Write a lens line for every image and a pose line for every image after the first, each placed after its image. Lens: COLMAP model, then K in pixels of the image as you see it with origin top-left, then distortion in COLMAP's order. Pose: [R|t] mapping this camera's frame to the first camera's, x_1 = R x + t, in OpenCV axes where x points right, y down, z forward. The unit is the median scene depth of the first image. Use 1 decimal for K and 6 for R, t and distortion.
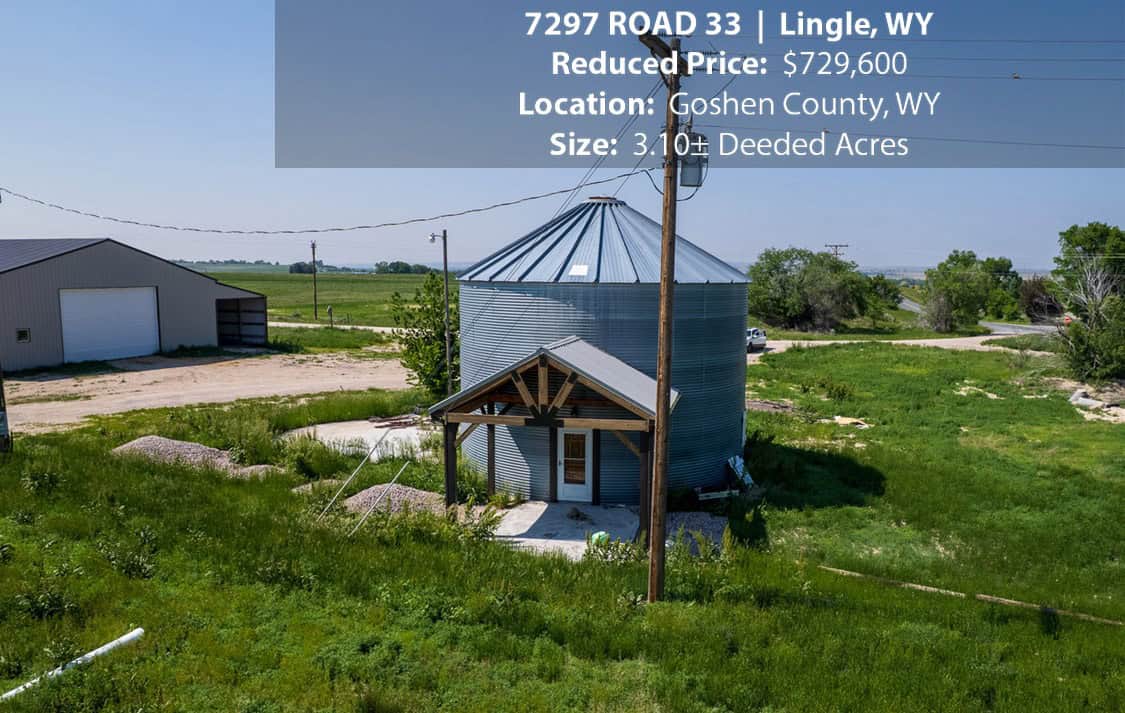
lens RADIAL K [[807.2, 0, 562.5], [0, 807.2, 356.5], [0, 0, 1]] dist [-0.042311, 0.003909]
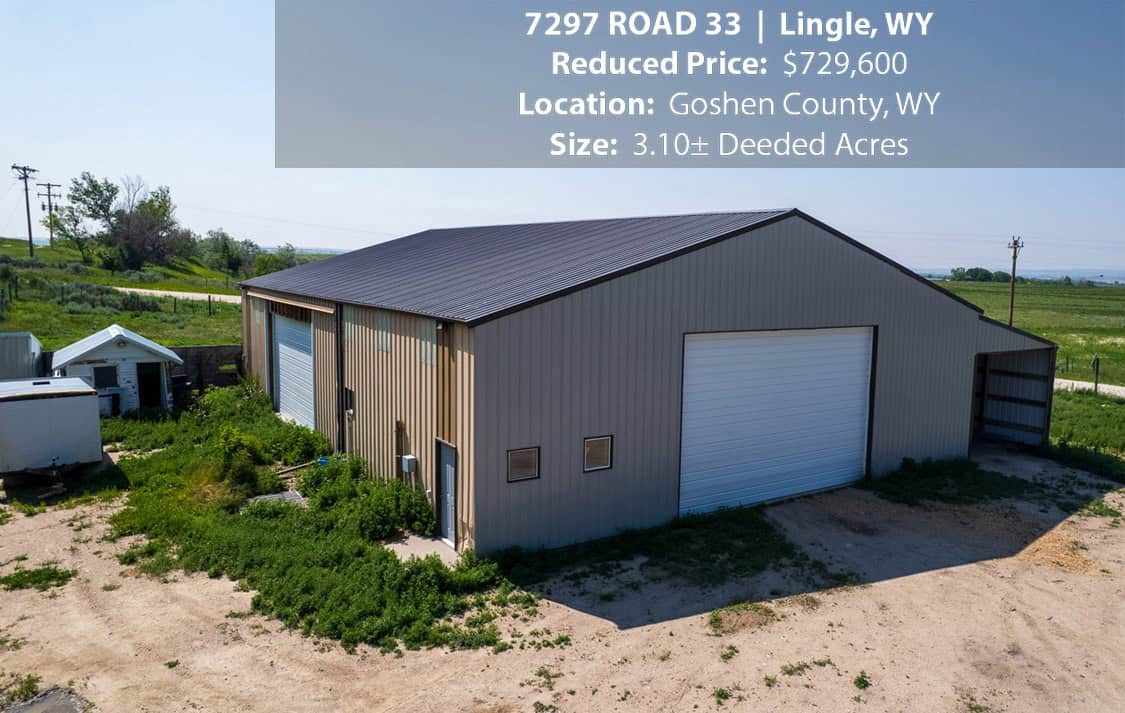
lens RADIAL K [[807.2, 0, 562.5], [0, 807.2, 356.5], [0, 0, 1]] dist [-0.042311, 0.003909]
pose [[0.788149, 0.079088, -0.610382, -0.388502], [-0.081918, 0.996366, 0.023324, -0.069592], [0.610009, 0.031618, 0.791763, 0.574876]]
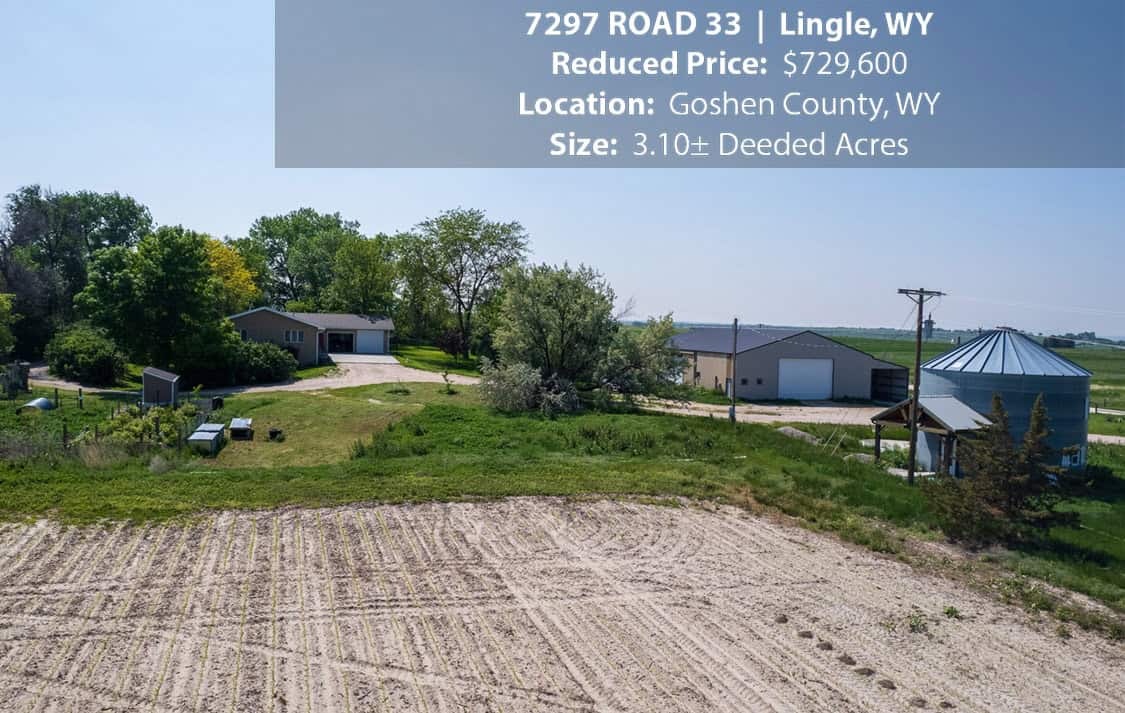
lens RADIAL K [[807.2, 0, 562.5], [0, 807.2, 356.5], [0, 0, 1]] dist [-0.042311, 0.003909]
pose [[0.632127, 0.043416, -0.773648, 0.440739], [-0.108172, 0.993597, -0.032624, 0.023402], [0.767277, 0.104310, 0.632776, -0.506999]]
